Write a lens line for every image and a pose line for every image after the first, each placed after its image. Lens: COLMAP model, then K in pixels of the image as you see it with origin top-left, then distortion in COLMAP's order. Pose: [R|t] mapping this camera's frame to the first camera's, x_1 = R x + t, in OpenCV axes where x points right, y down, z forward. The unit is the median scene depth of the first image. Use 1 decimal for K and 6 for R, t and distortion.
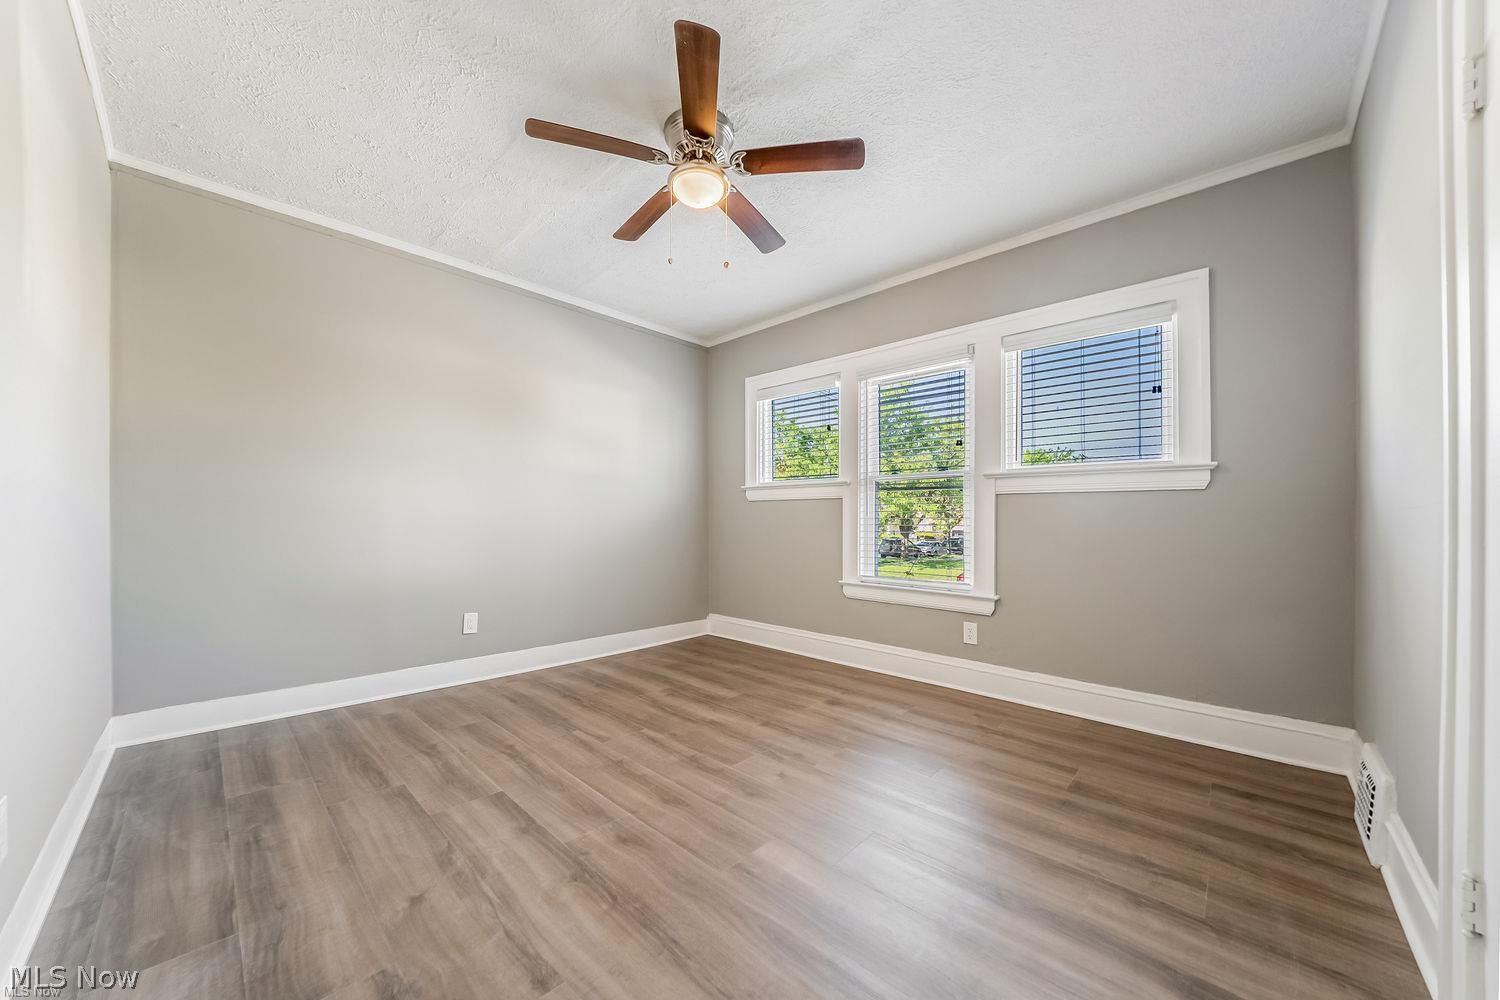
lens RADIAL K [[530.2, 0, 752.8], [0, 530.2, 525.6], [0, 0, 1]] dist [-0.019447, 0.000095]
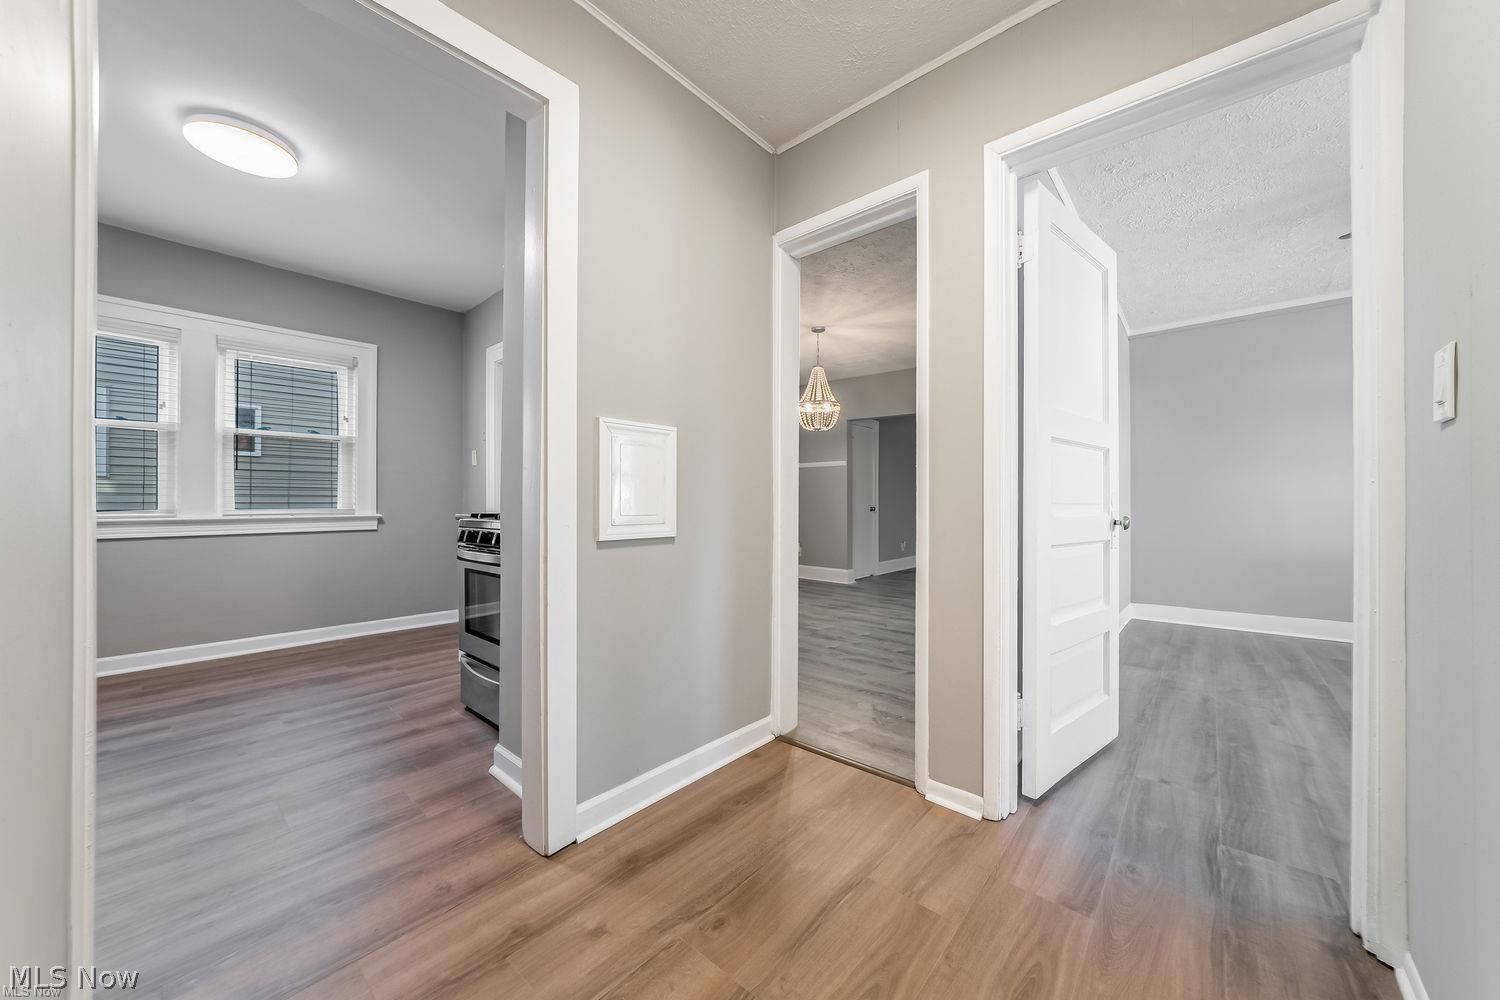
lens RADIAL K [[530.0, 0, 760.7], [0, 530.0, 504.1], [0, 0, 1]] dist [-0.001189, -0.000003]
pose [[0.052311, -0.014461, -0.998526, 0.798922], [-0.009657, 0.999841, -0.014986, 0.005807], [0.998584, 0.010427, 0.052163, -0.596682]]
